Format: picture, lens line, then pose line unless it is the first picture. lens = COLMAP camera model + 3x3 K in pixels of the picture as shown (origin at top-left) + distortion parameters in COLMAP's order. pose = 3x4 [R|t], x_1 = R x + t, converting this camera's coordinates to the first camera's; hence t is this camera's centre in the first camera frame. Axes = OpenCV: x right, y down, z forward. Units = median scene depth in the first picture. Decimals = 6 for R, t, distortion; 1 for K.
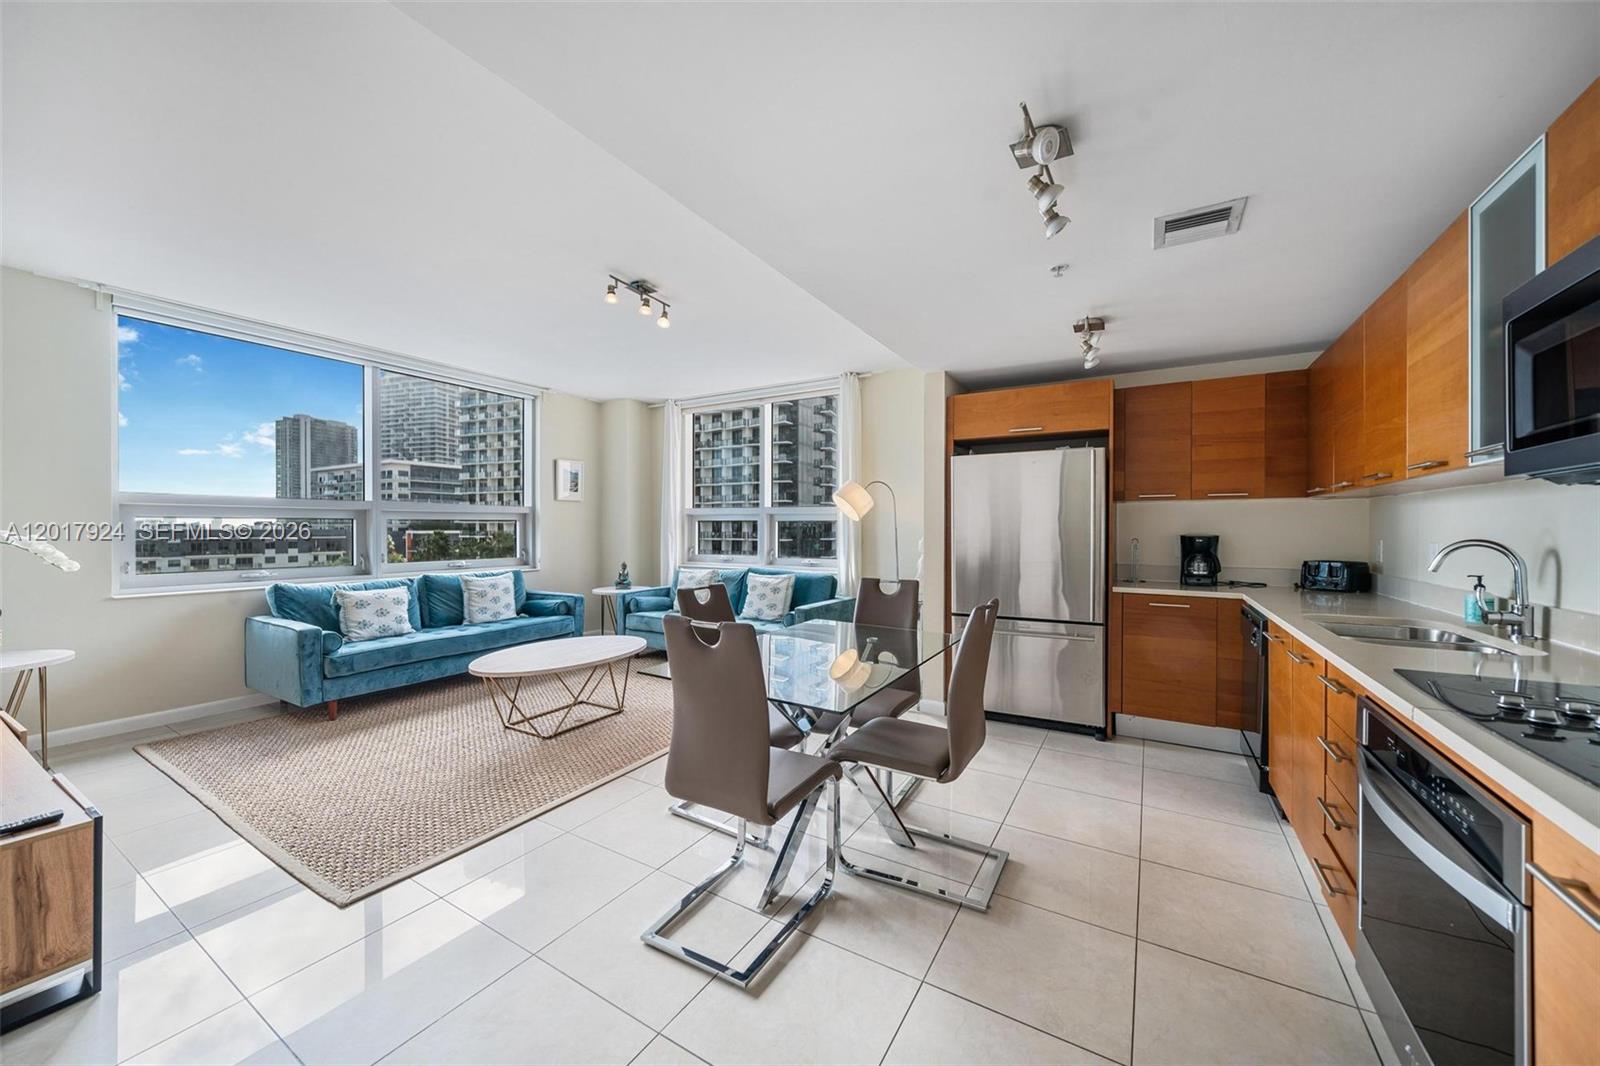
lens RADIAL K [[588.2, 0, 787.5], [0, 588.2, 533.7], [0, 0, 1]] dist [0.005164, -0.000200]
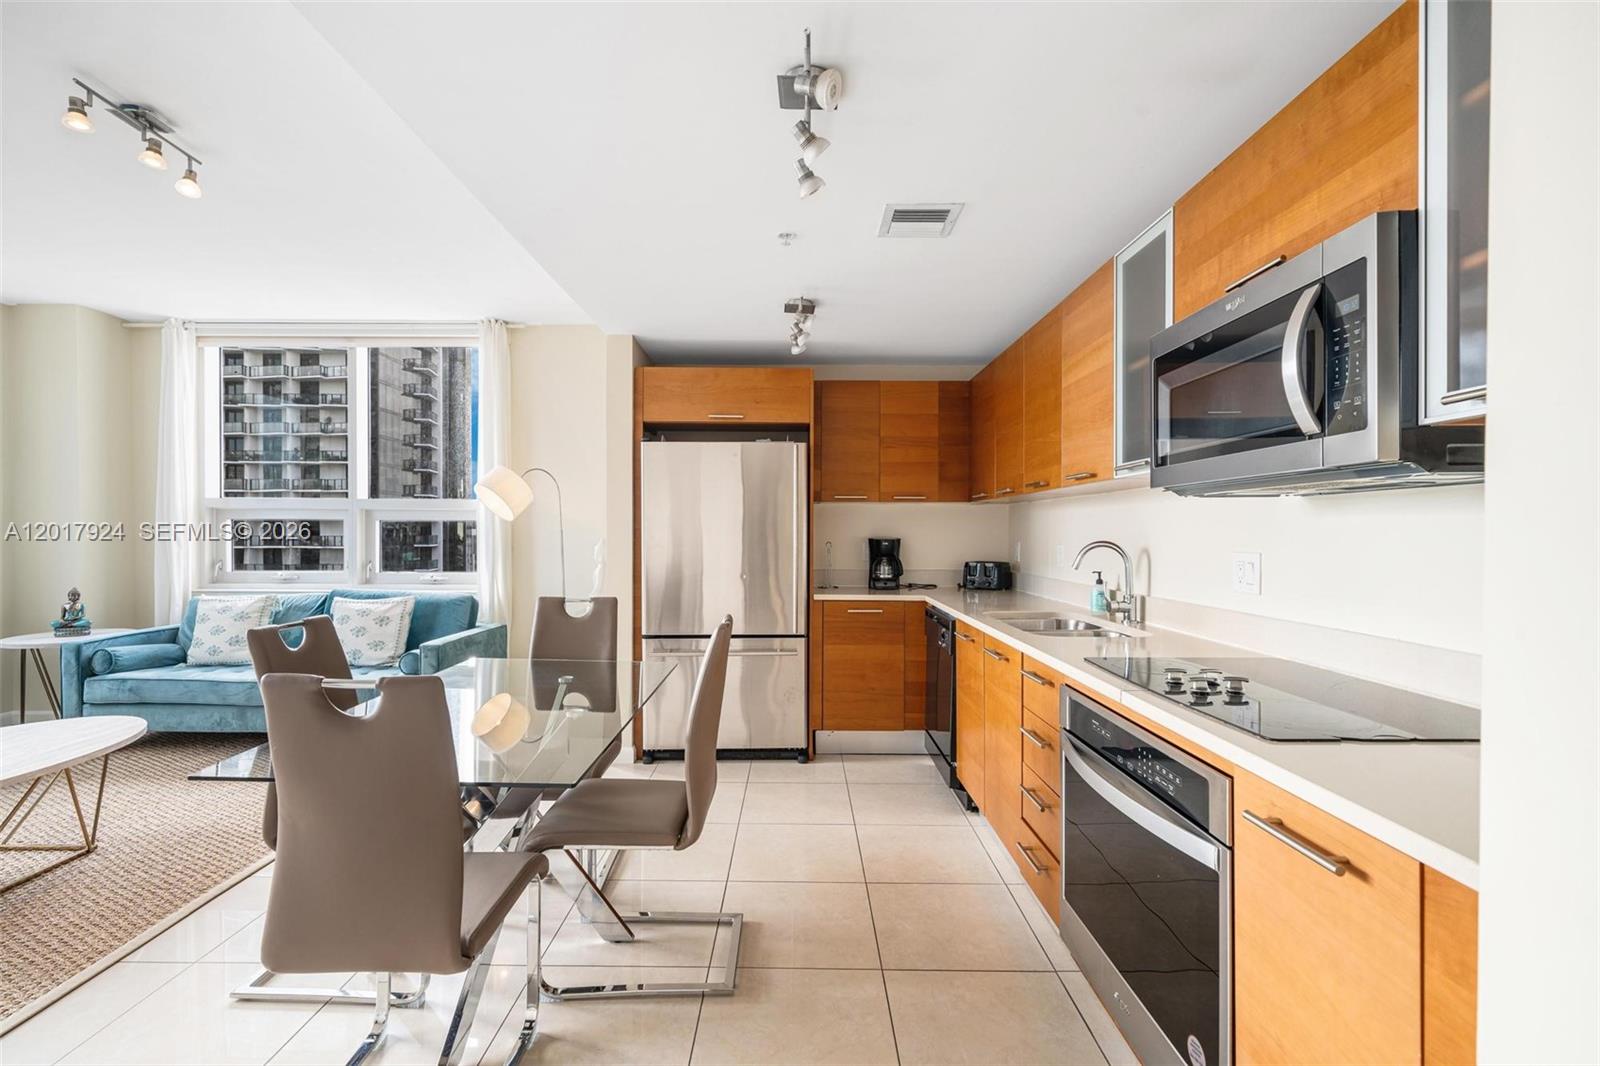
lens RADIAL K [[724.6, 0, 784.2], [0, 724.6, 539.2], [0, 0, 1]] dist [0.014485, -0.002230]
pose [[0.861410, -0.004911, 0.507886, -0.065572], [0.003655, 0.999987, 0.003470, -0.000668], [-0.507897, -0.001132, 0.861417, 0.044705]]
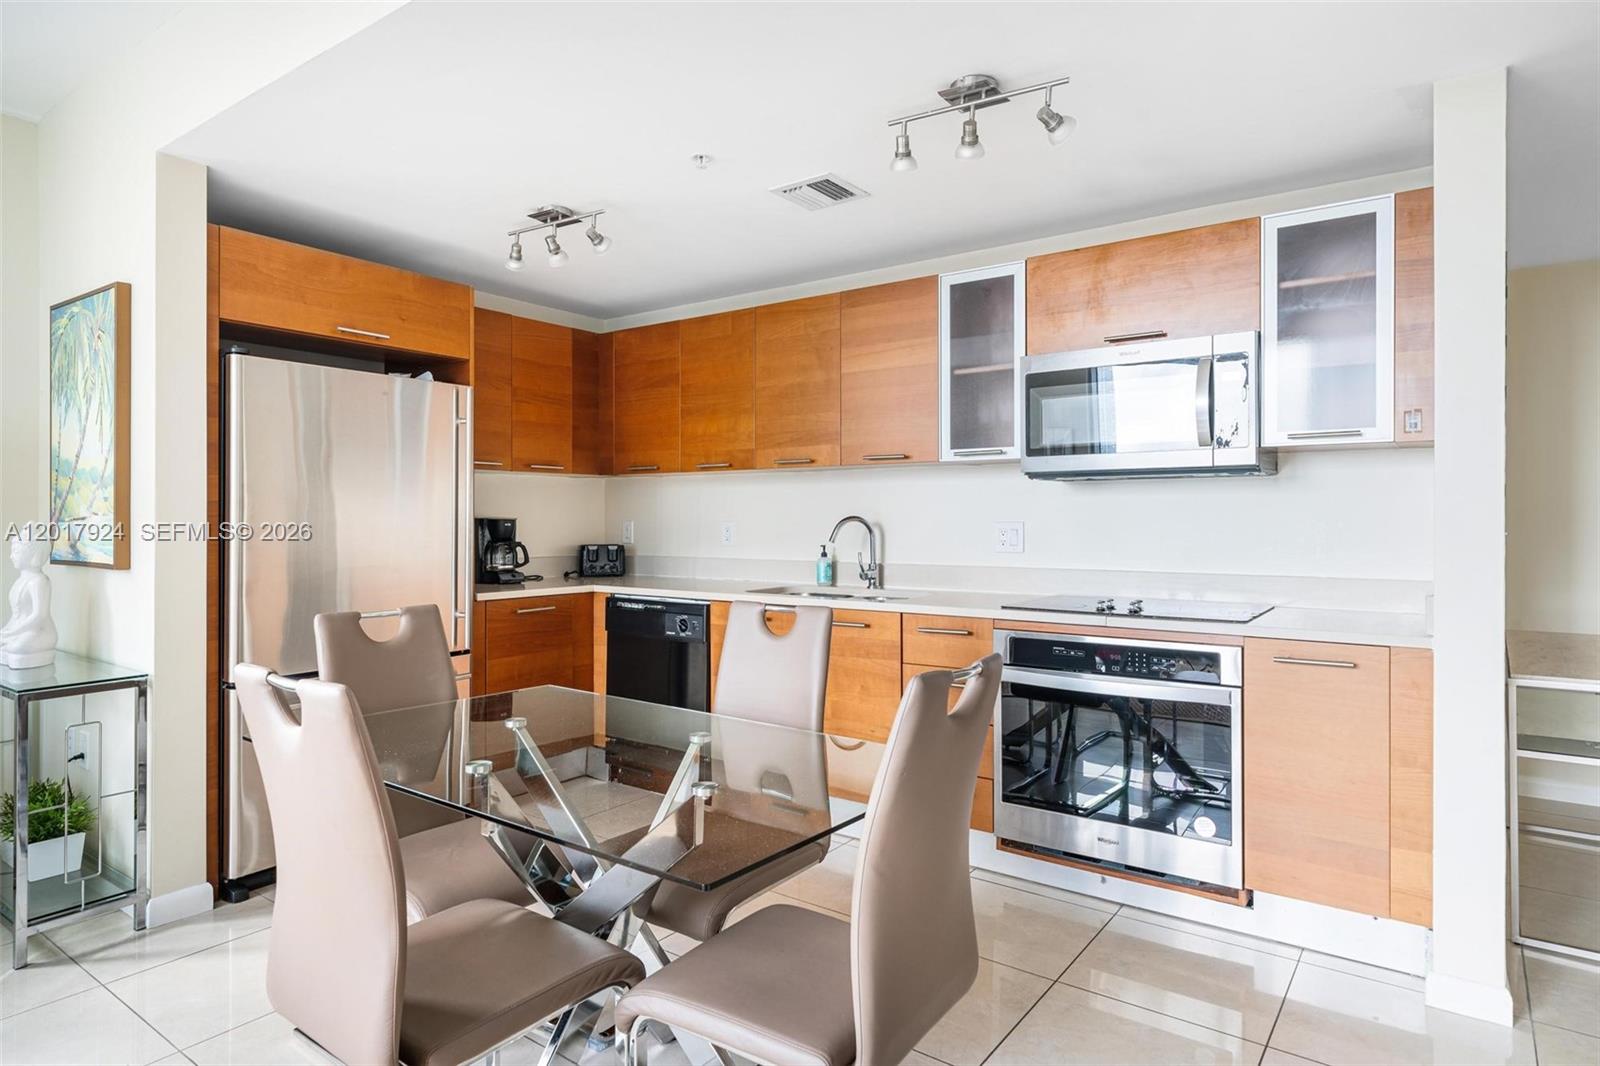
lens RADIAL K [[932.1, 0, 832.9], [0, 932.1, 523.1], [0, 0, 1]] dist [0.021028, 0.000105]
pose [[0.080755, -0.009035, 0.996693, -0.493265], [0.012983, 0.999884, 0.008012, 0.005174], [-0.996649, 0.012293, 0.080863, 0.506899]]
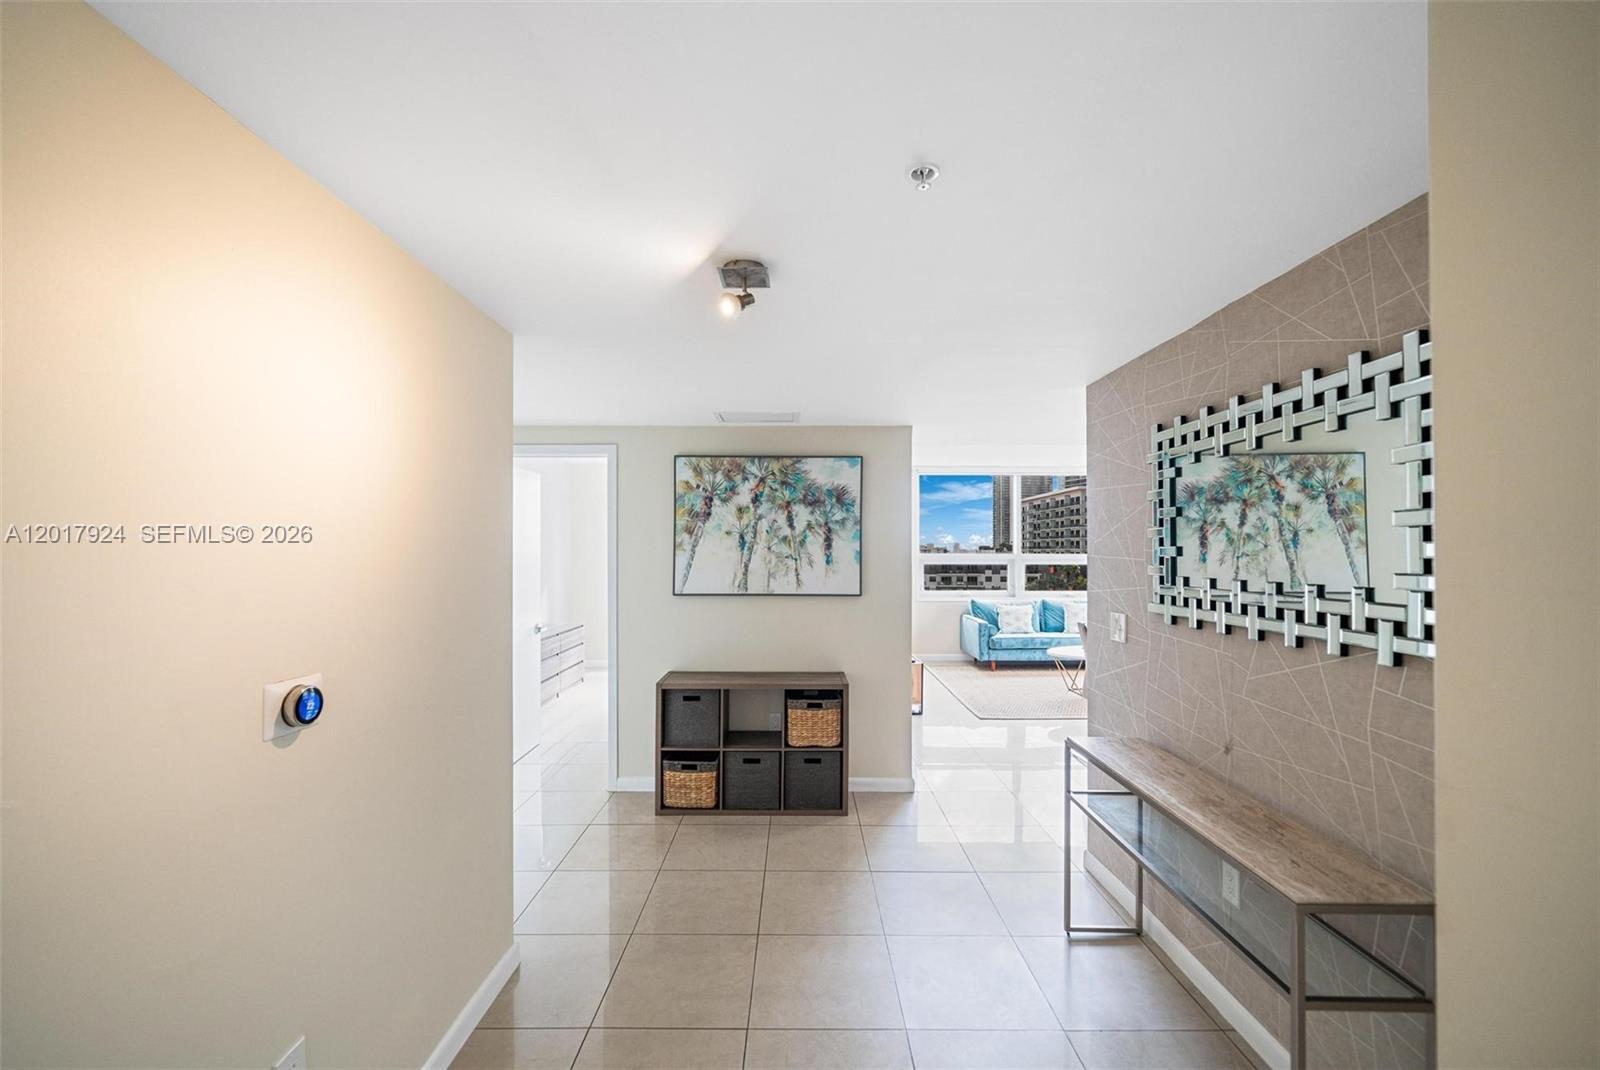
lens RADIAL K [[641.9, 0, 791.1], [0, 641.9, 545.6], [0, 0, 1]] dist [-0.000180, 0.000008]
pose [[0.524188, -0.009581, -0.851549, 0.708044], [-0.006433, 0.999864, -0.015210, -0.063411], [0.851578, 0.013451, 0.524055, -0.703272]]
